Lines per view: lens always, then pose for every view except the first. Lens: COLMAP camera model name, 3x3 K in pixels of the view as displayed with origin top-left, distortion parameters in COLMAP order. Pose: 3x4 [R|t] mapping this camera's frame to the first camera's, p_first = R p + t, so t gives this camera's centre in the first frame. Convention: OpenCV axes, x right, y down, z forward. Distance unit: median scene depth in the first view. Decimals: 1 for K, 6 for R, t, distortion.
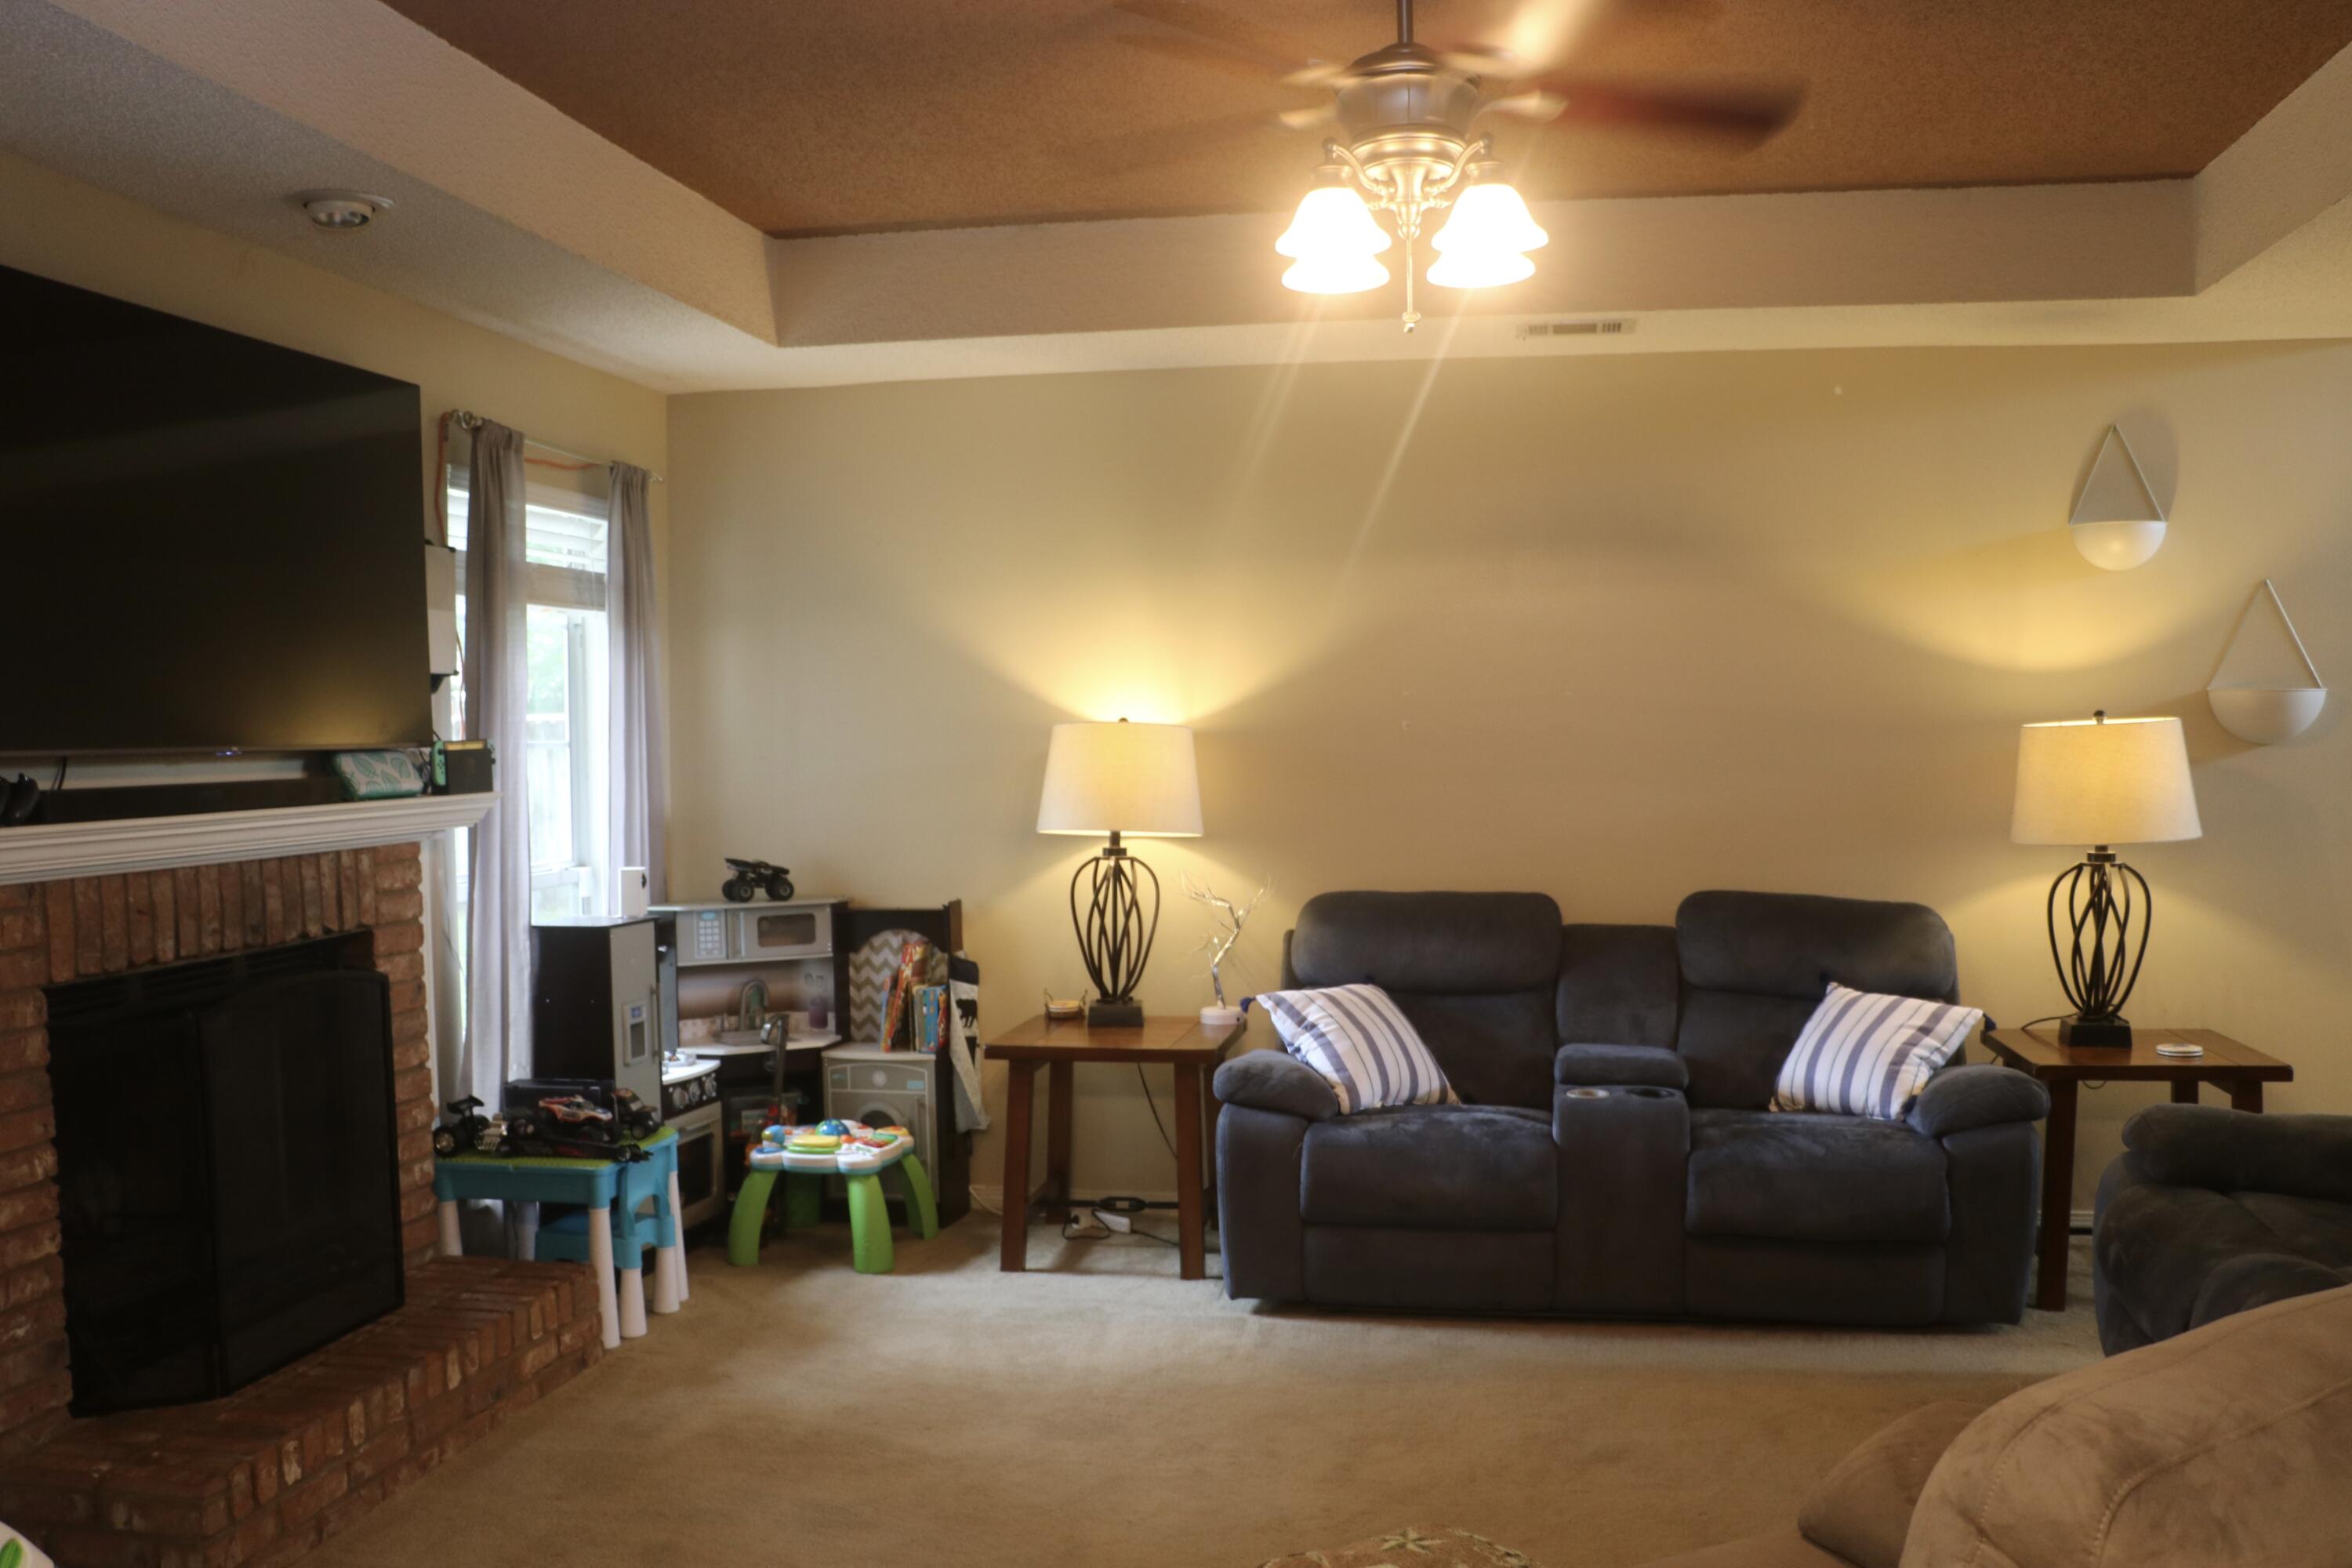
lens RADIAL K [[2029.5, 0, 1176.0], [0, 2029.5, 784.0], [0, 0, 1]] dist [-0.070661, 0.019069]
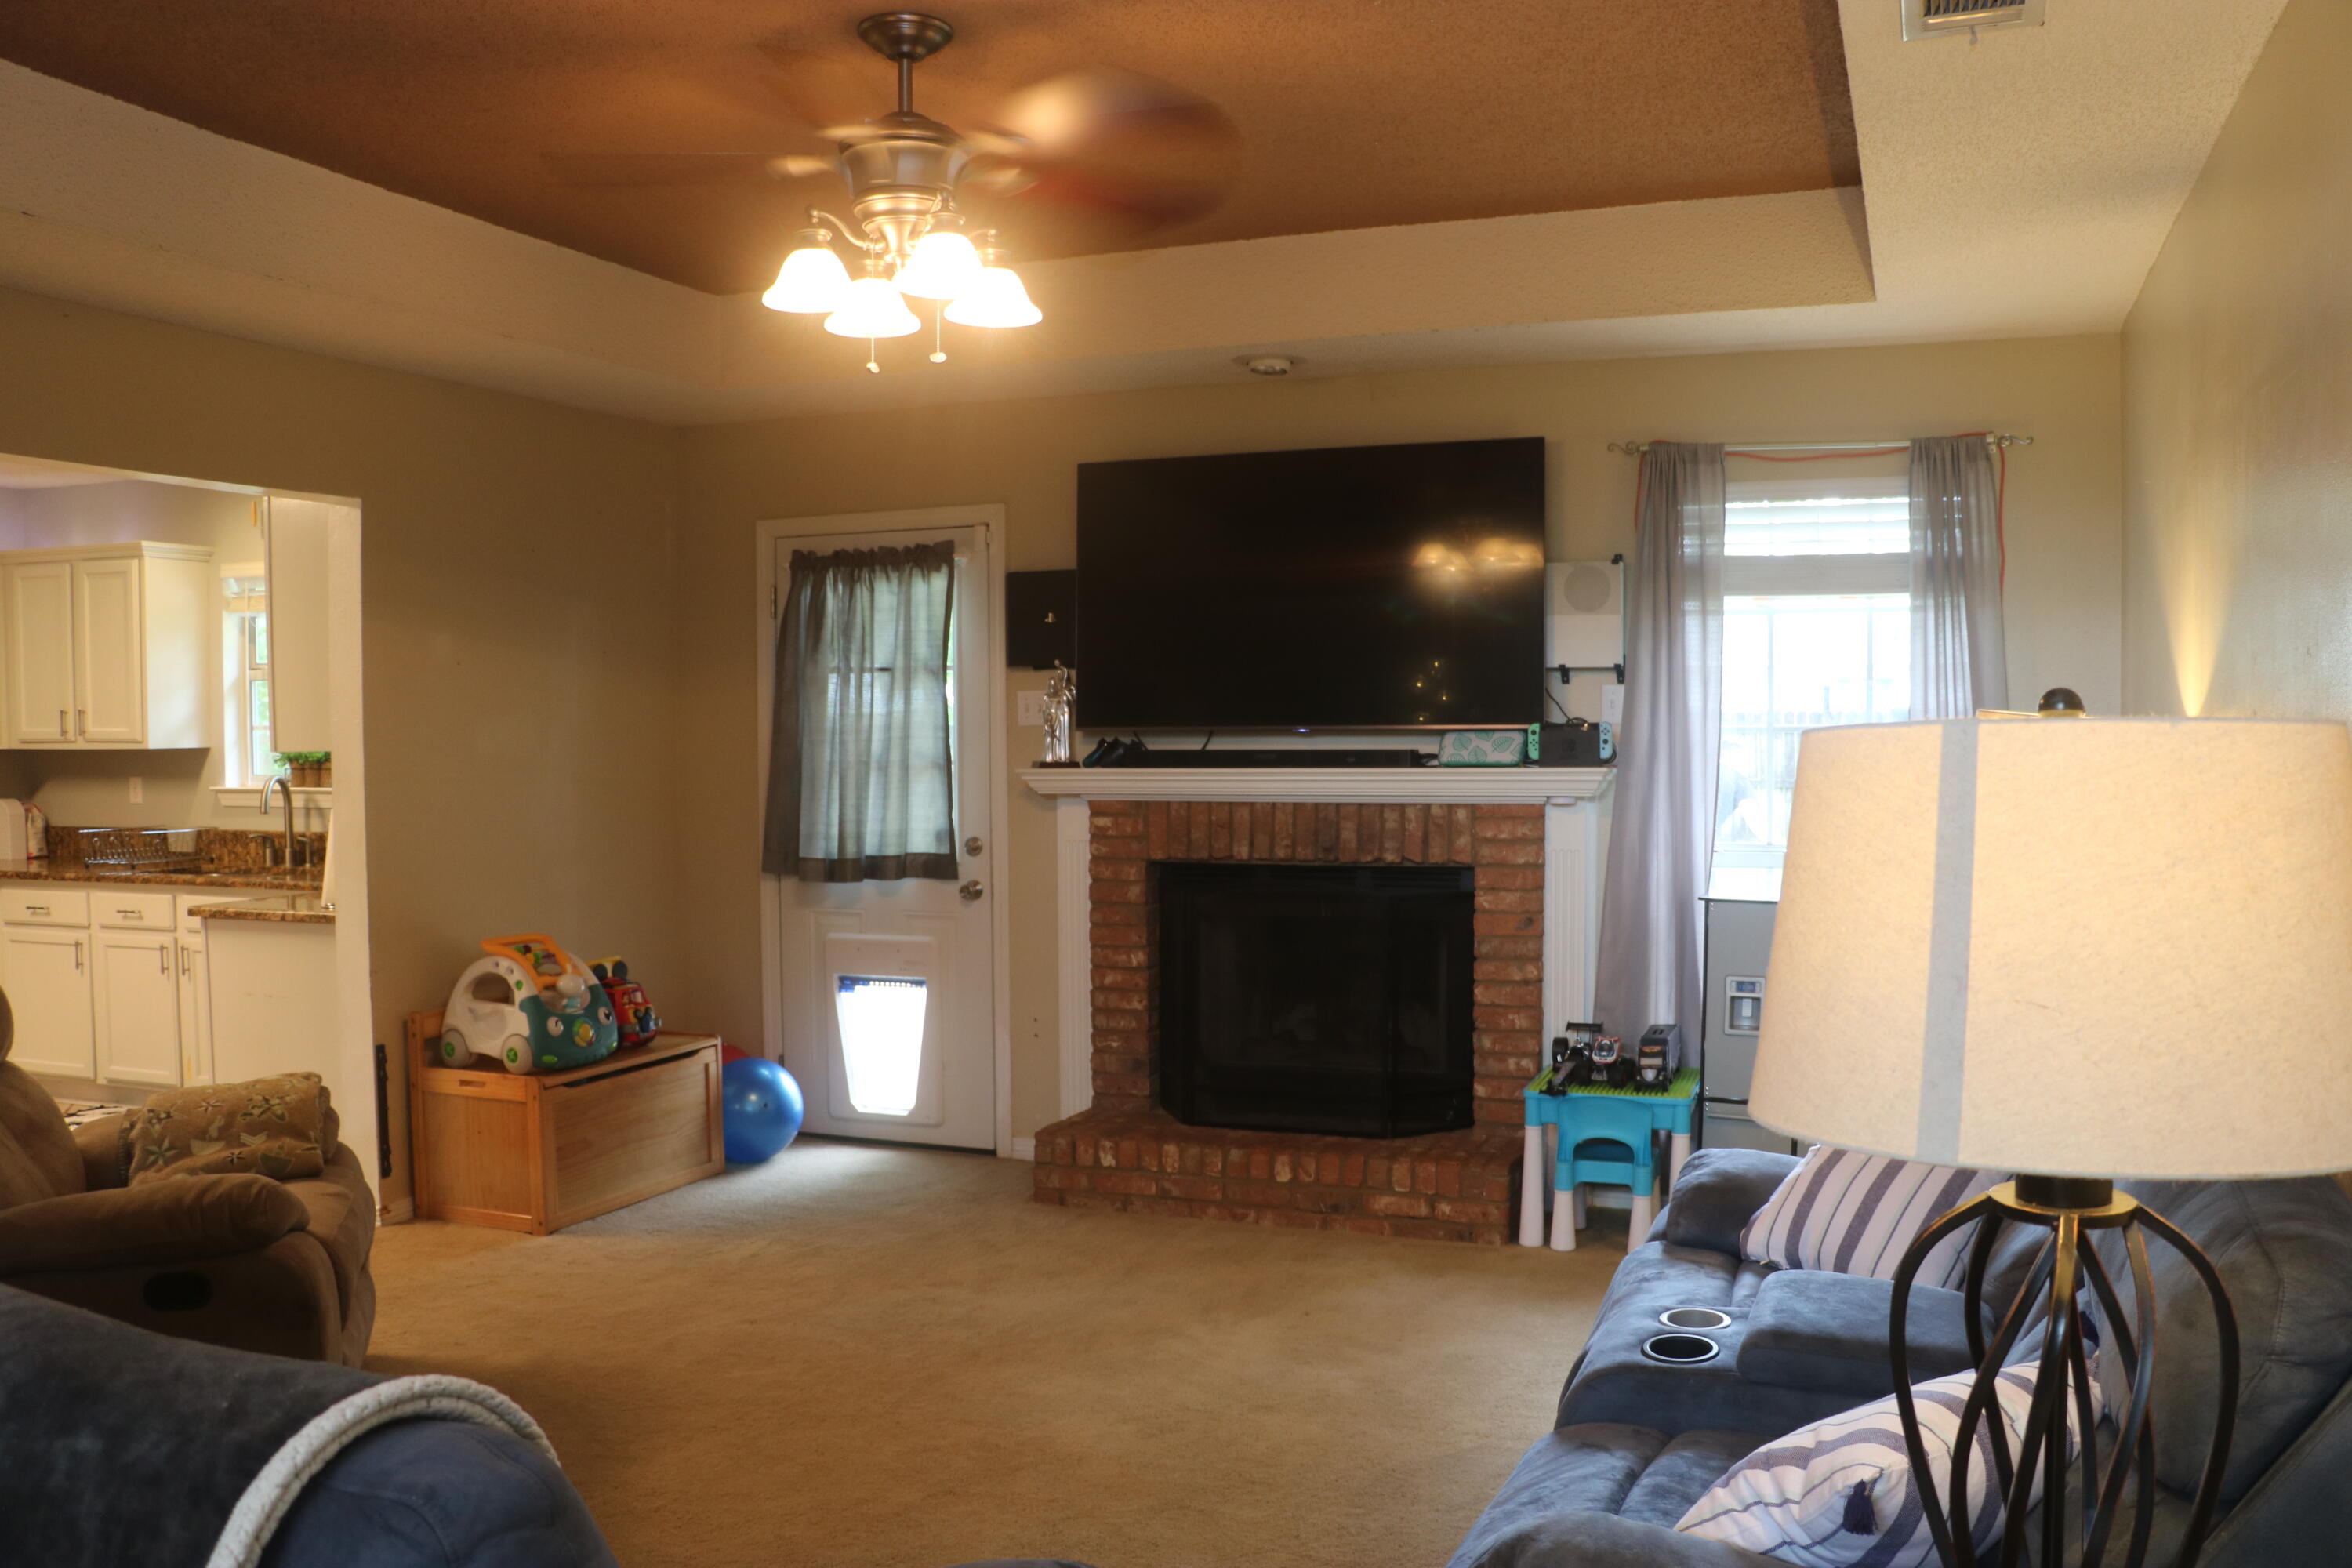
lens RADIAL K [[2029.5, 0, 1176.0], [0, 2029.5, 784.0], [0, 0, 1]] dist [-0.070661, 0.019069]
pose [[-0.185250, 0.045049, -0.981658, 1.073011], [-0.018291, 0.998618, 0.049279, -0.049730], [0.982521, 0.027084, -0.184170, 1.210490]]
